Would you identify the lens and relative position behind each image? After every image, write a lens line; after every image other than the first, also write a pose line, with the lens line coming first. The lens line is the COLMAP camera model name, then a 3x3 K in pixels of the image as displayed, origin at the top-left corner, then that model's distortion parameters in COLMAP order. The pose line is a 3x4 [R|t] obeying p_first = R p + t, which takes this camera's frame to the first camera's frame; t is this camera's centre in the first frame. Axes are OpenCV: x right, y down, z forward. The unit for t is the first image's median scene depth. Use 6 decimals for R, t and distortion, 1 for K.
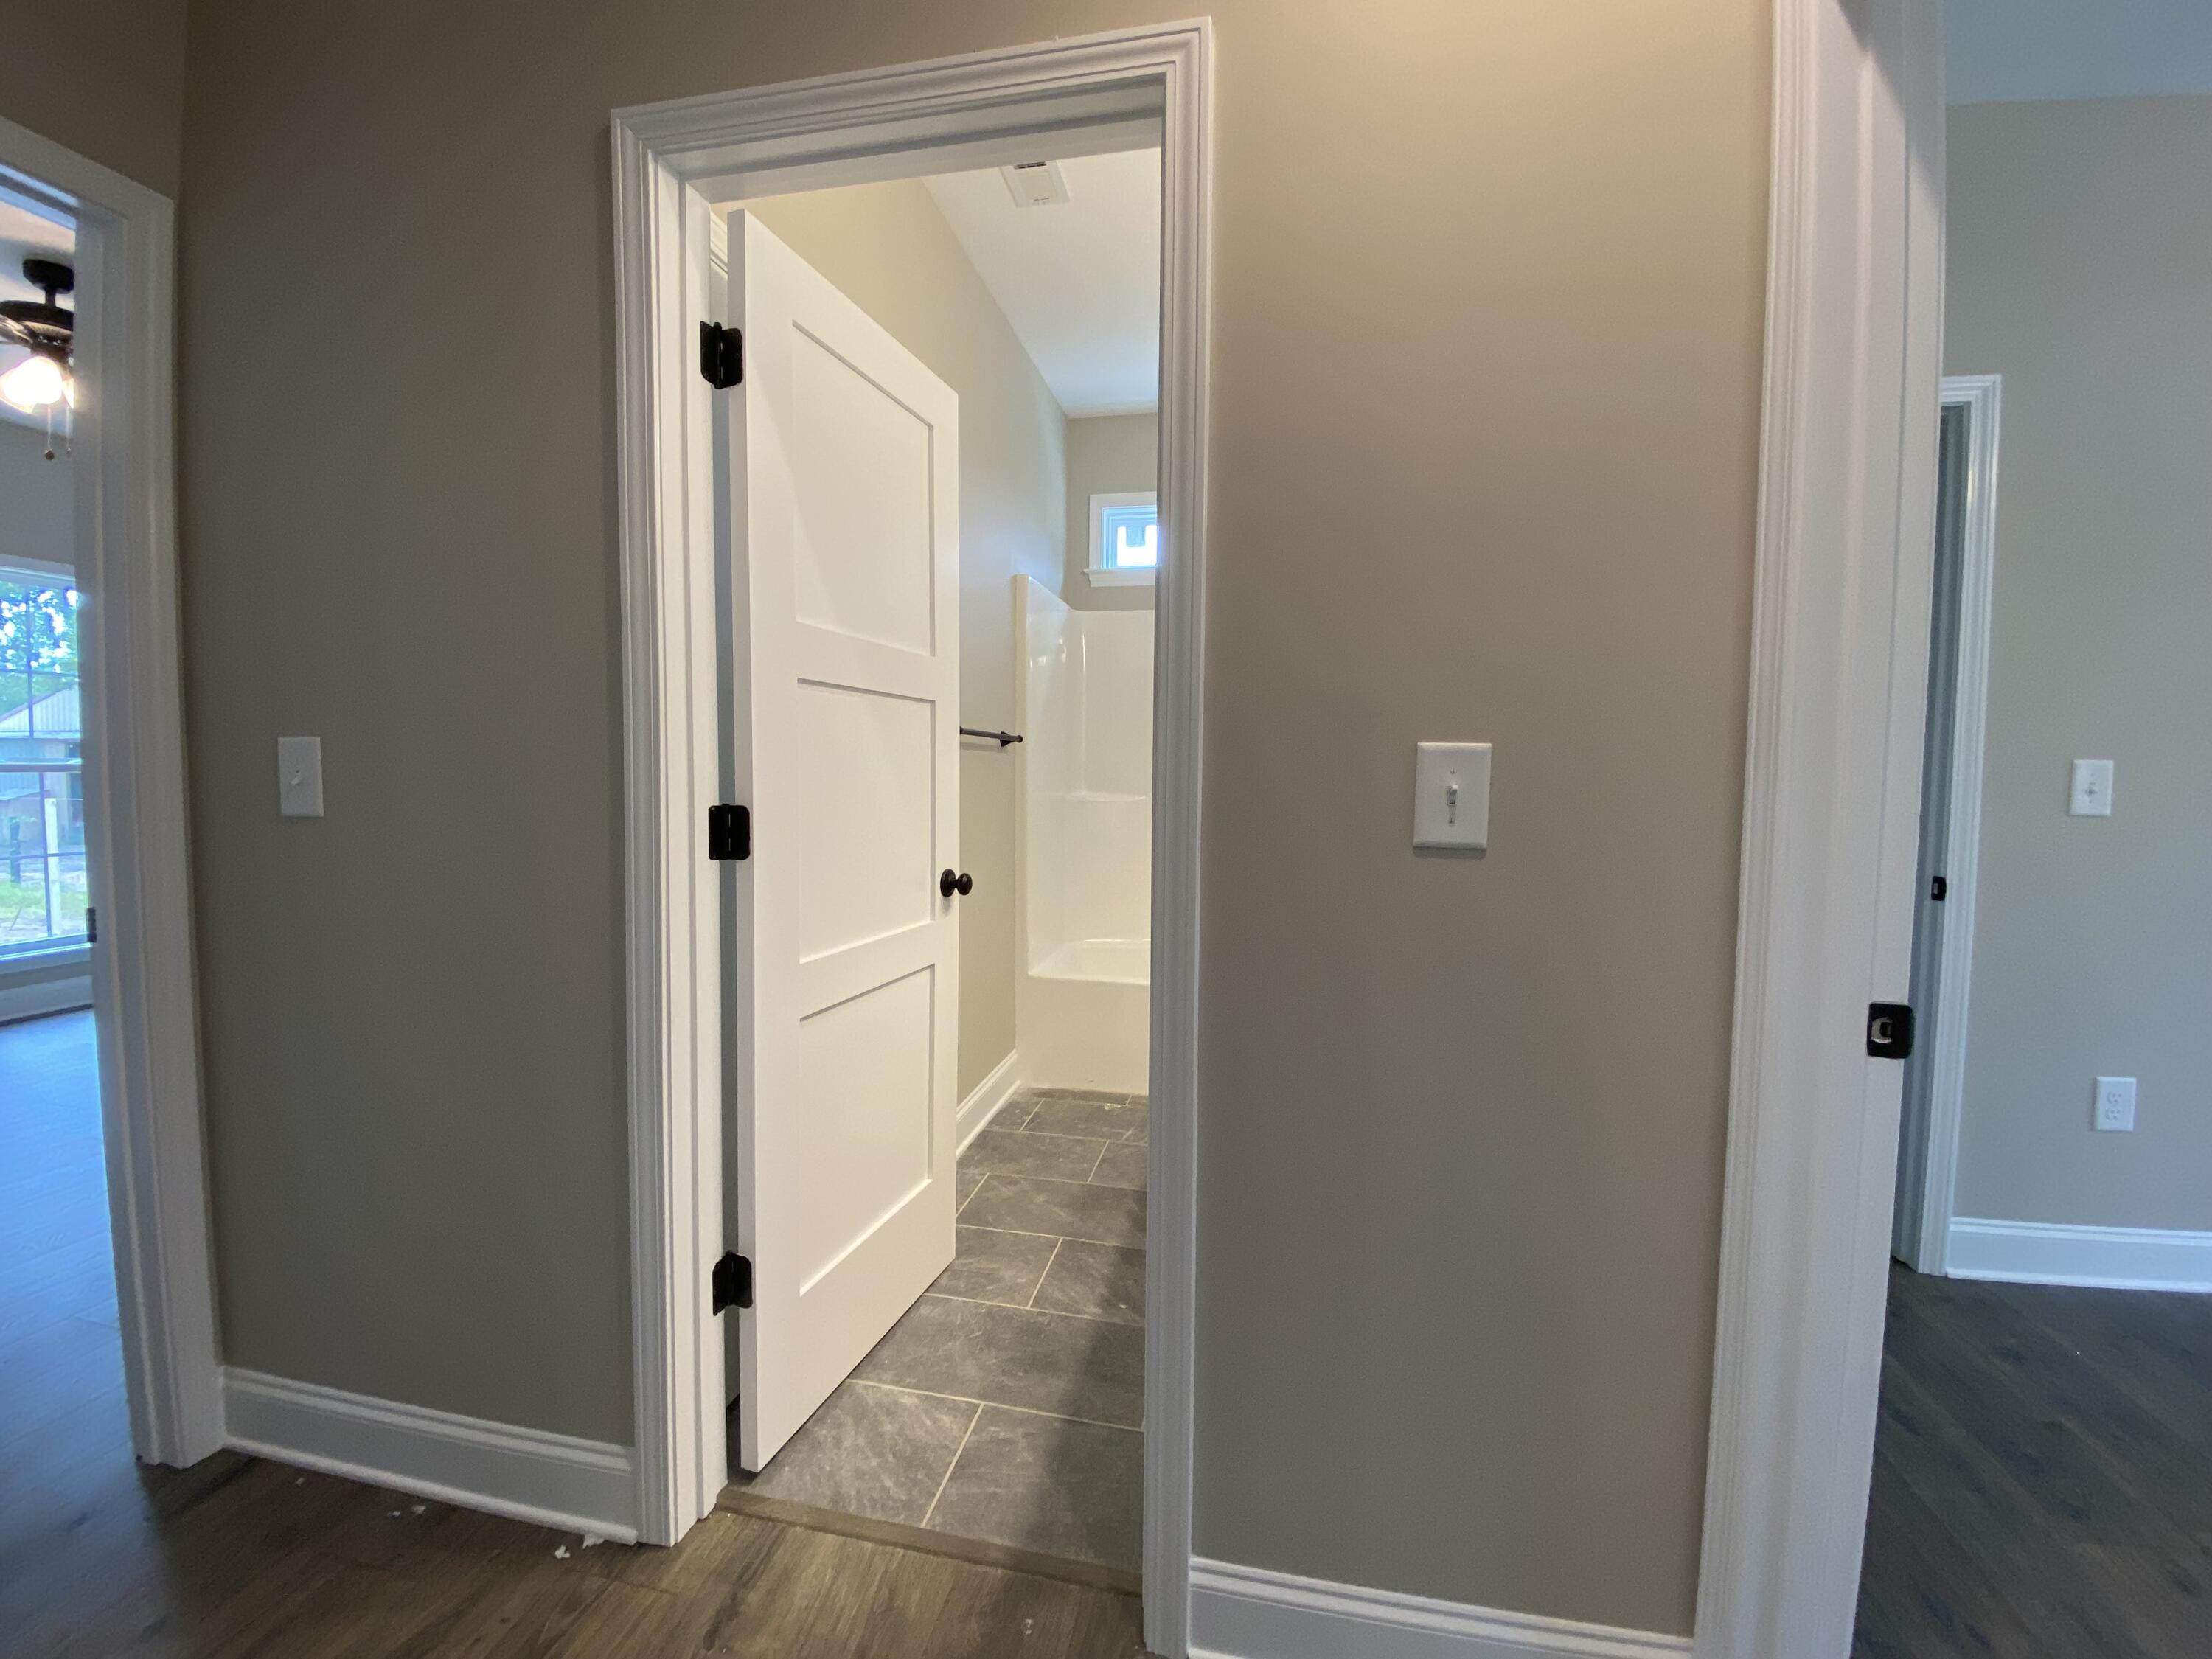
lens RADIAL K [[898.6, 0, 1101.9], [0, 898.6, 825.8], [0, 0, 1]] dist [0.017032, -0.019247]
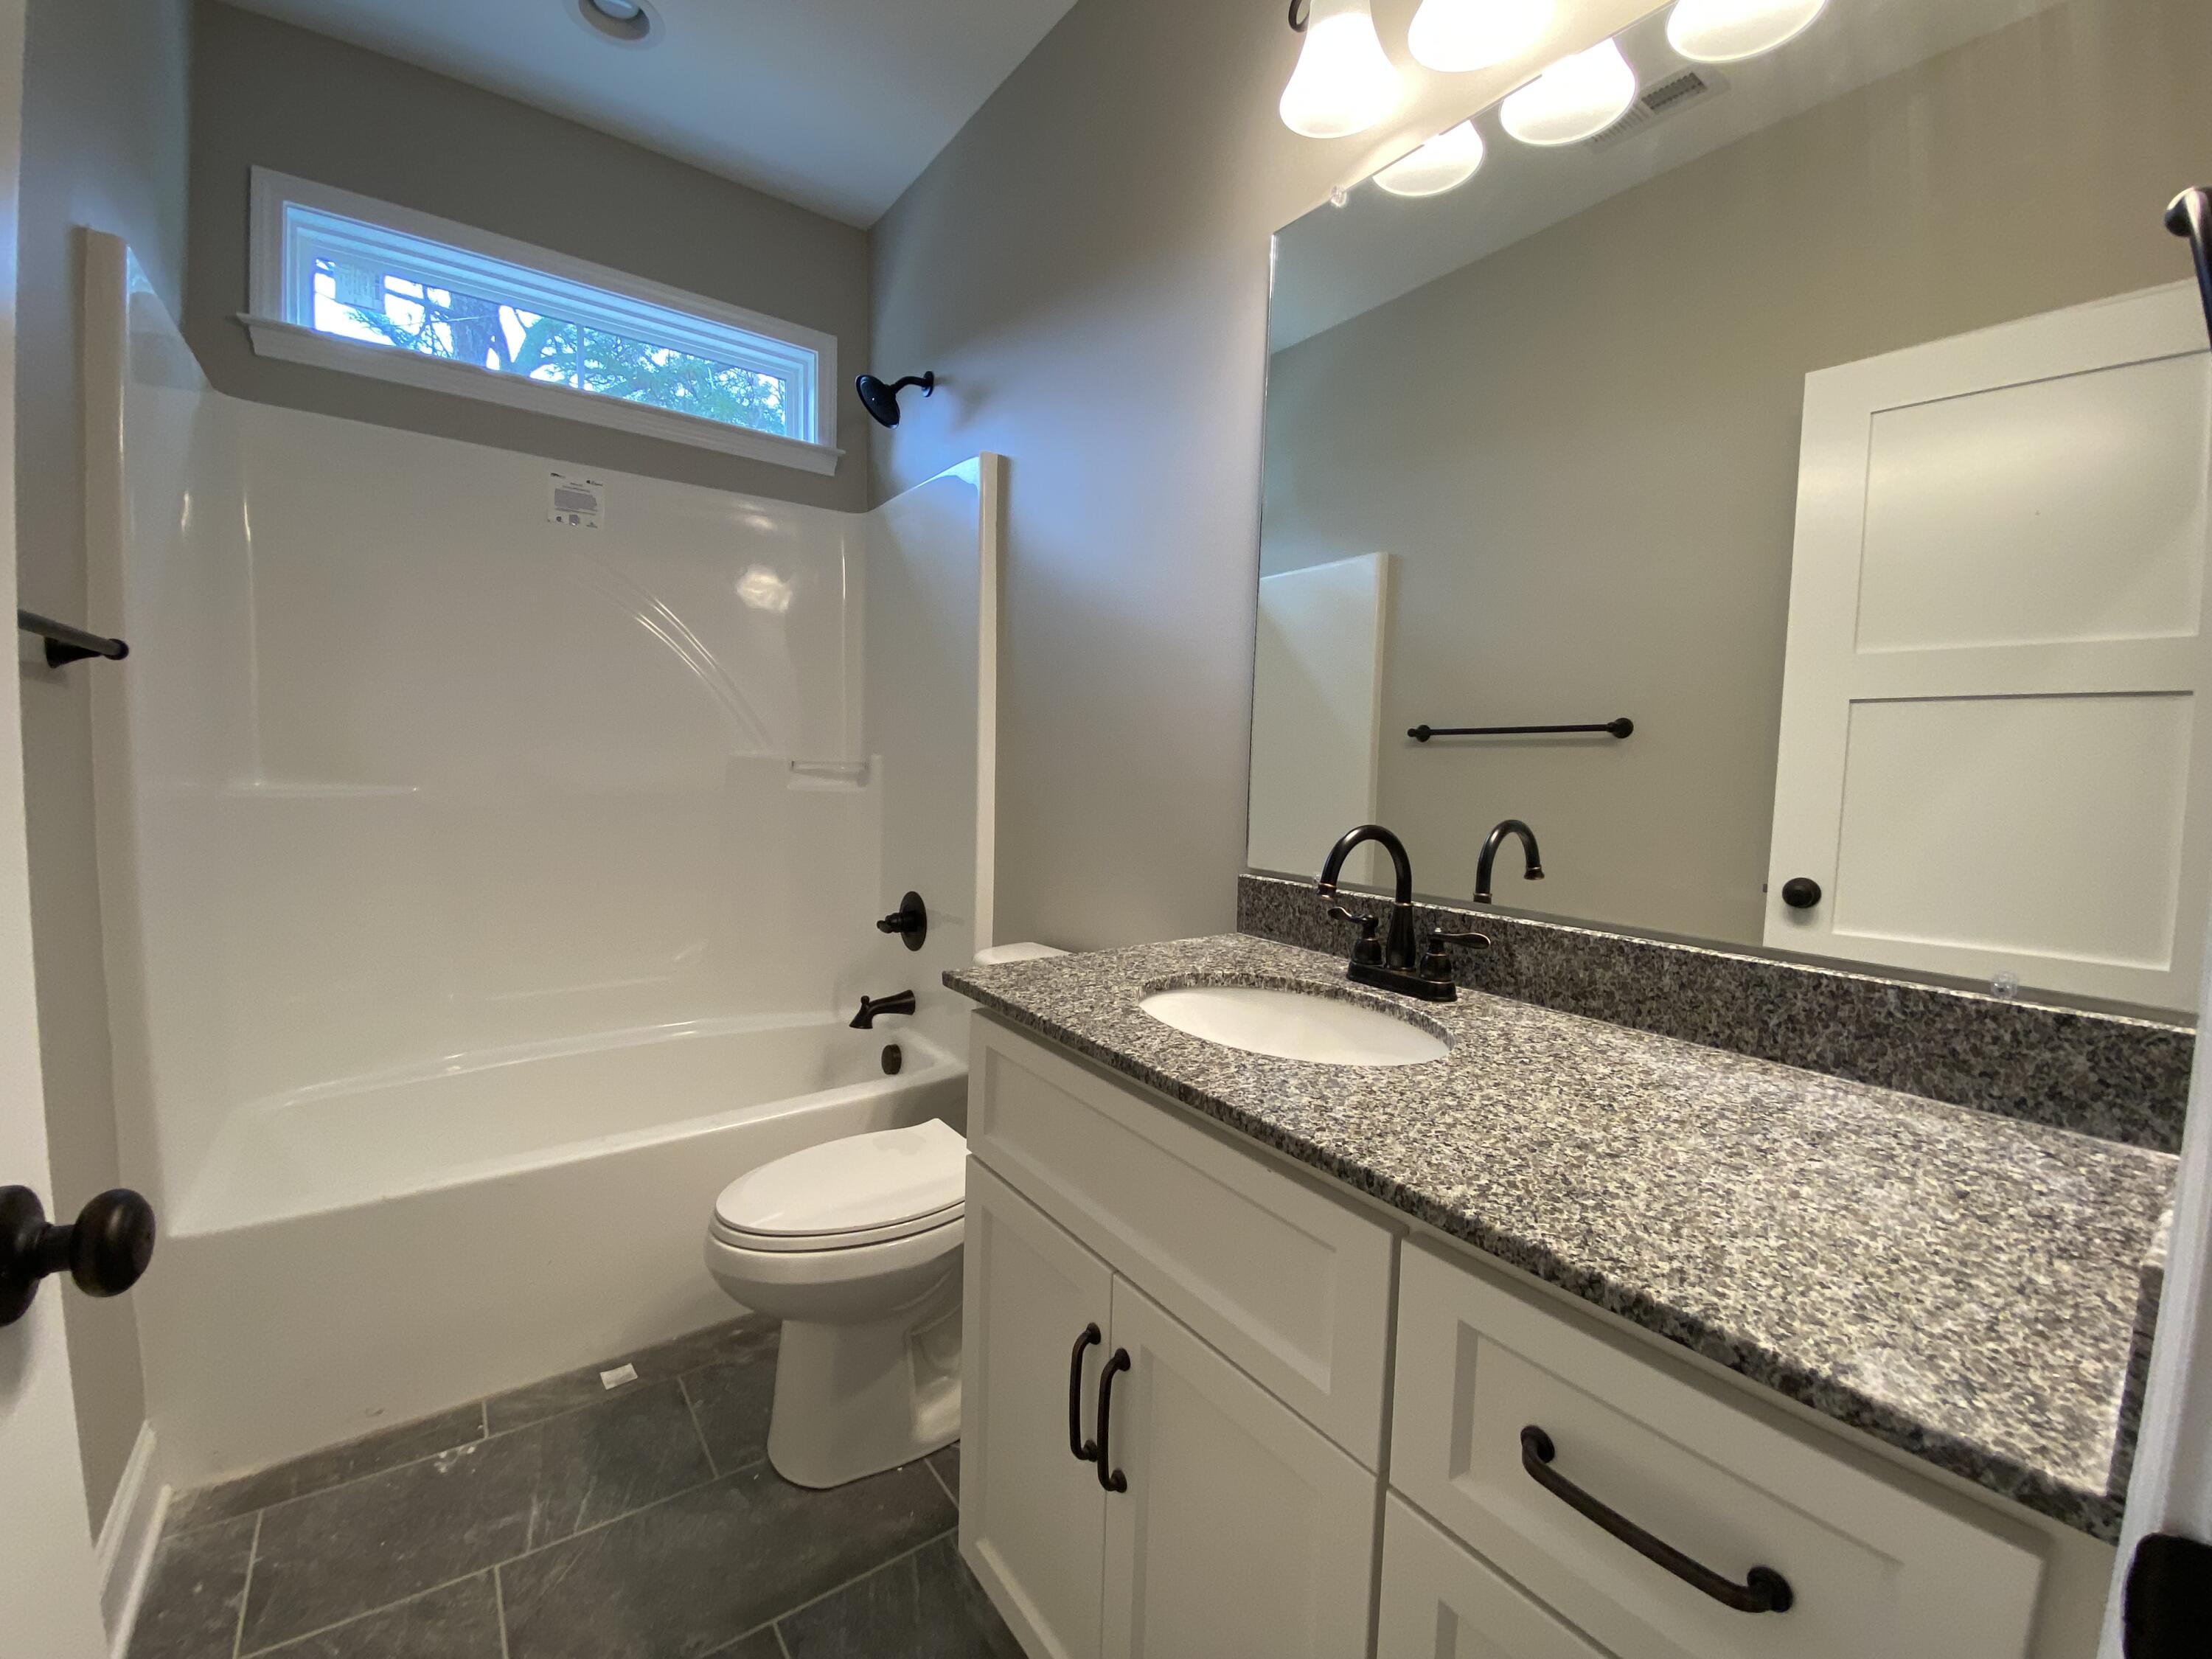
lens RADIAL K [[898.6, 0, 1101.9], [0, 898.6, 825.8], [0, 0, 1]] dist [0.017032, -0.019247]
pose [[0.665545, -0.048664, 0.744770, -0.090218], [0.035785, 0.998805, 0.033285, -0.019047], [-0.745500, 0.004499, 0.666491, 0.409391]]
